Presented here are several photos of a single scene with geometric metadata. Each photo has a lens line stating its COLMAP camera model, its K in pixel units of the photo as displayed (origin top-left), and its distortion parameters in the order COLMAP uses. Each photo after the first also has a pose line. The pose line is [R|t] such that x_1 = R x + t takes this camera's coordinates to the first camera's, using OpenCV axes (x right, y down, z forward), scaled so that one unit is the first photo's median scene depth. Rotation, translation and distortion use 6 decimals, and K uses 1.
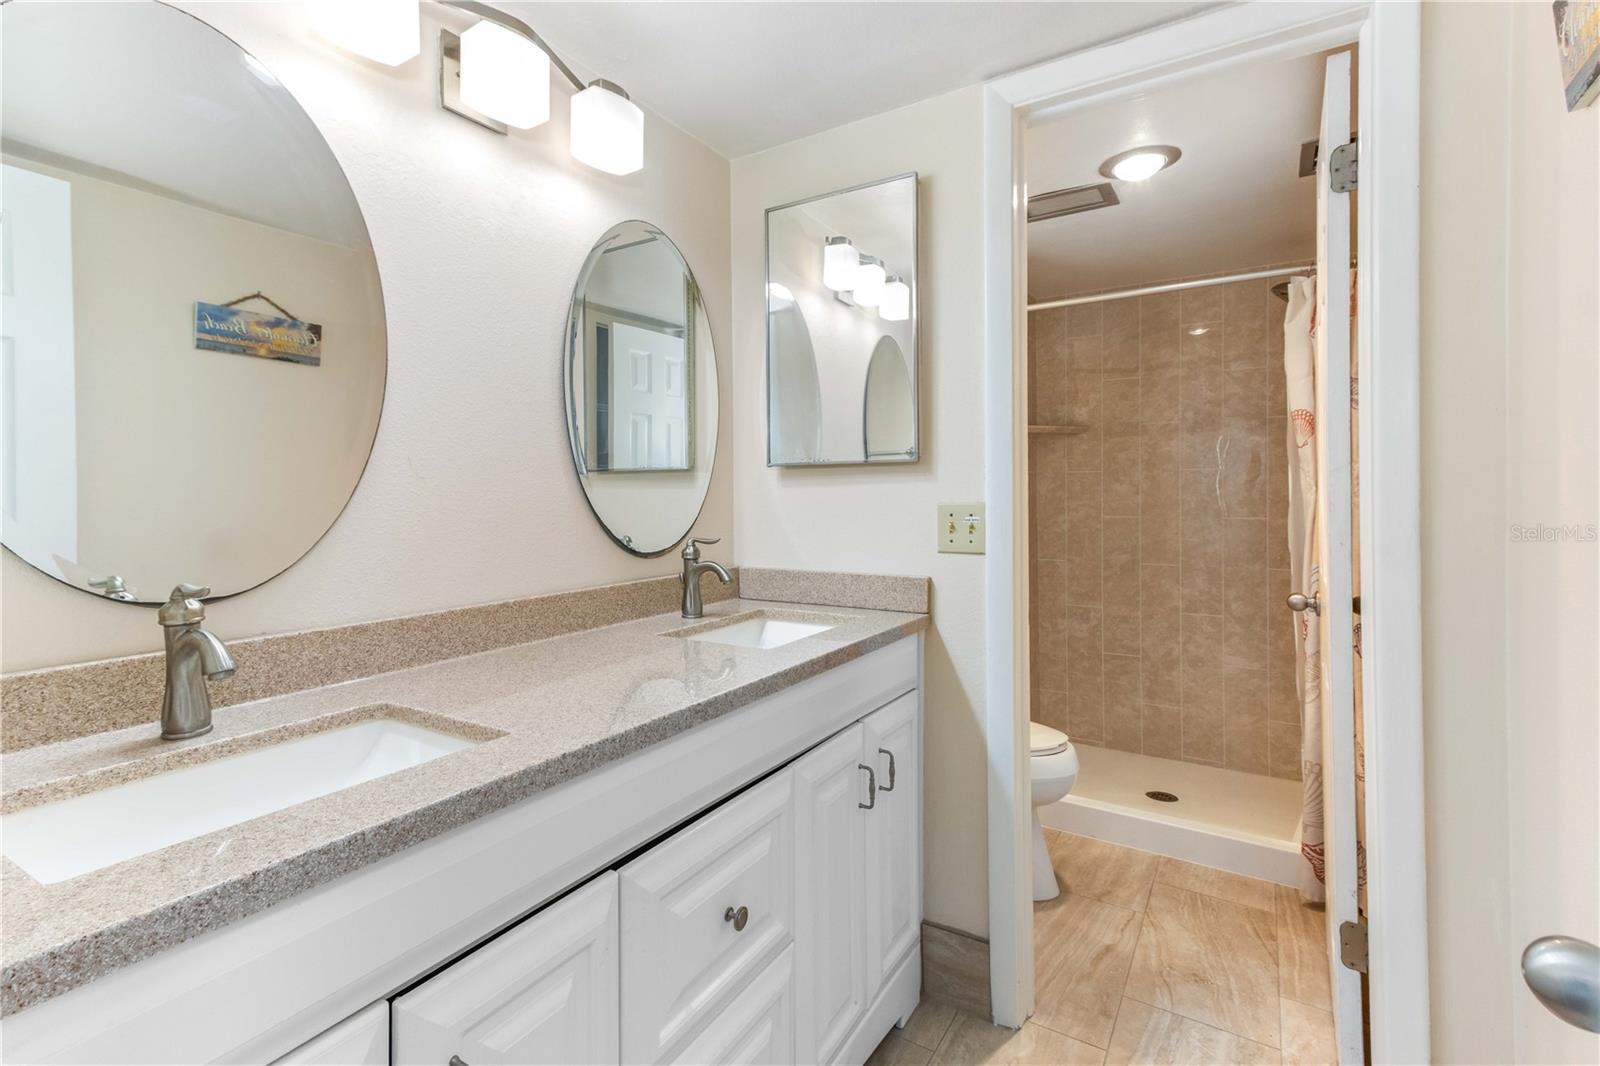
lens RADIAL K [[736.5, 0, 758.6], [0, 736.5, 486.4], [0, 0, 1]] dist [0.021543, -0.000537]
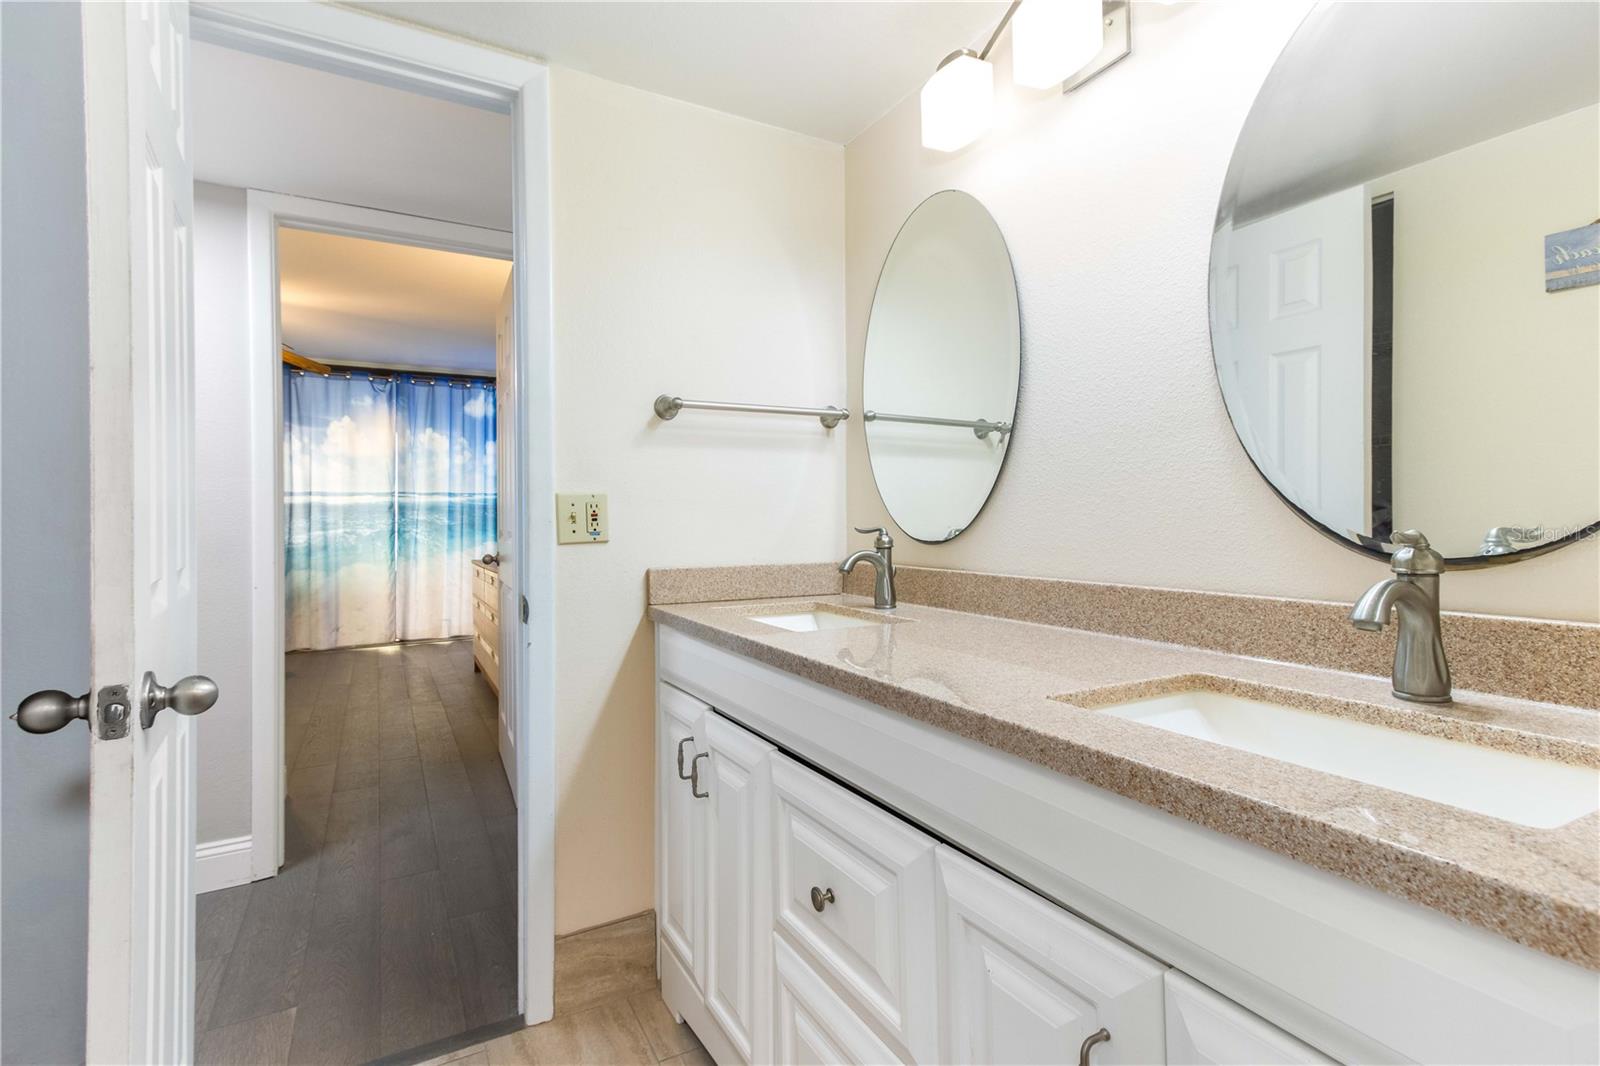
lens RADIAL K [[771.8, 0, 795.6], [0, 771.8, 520.3], [0, 0, 1]] dist [0.024750, 0.000192]
pose [[-0.468333, 0.016683, -0.883395, 0.734710], [0.025381, 0.999663, 0.005423, 0.070217], [0.883188, -0.019881, -0.468598, 1.220022]]
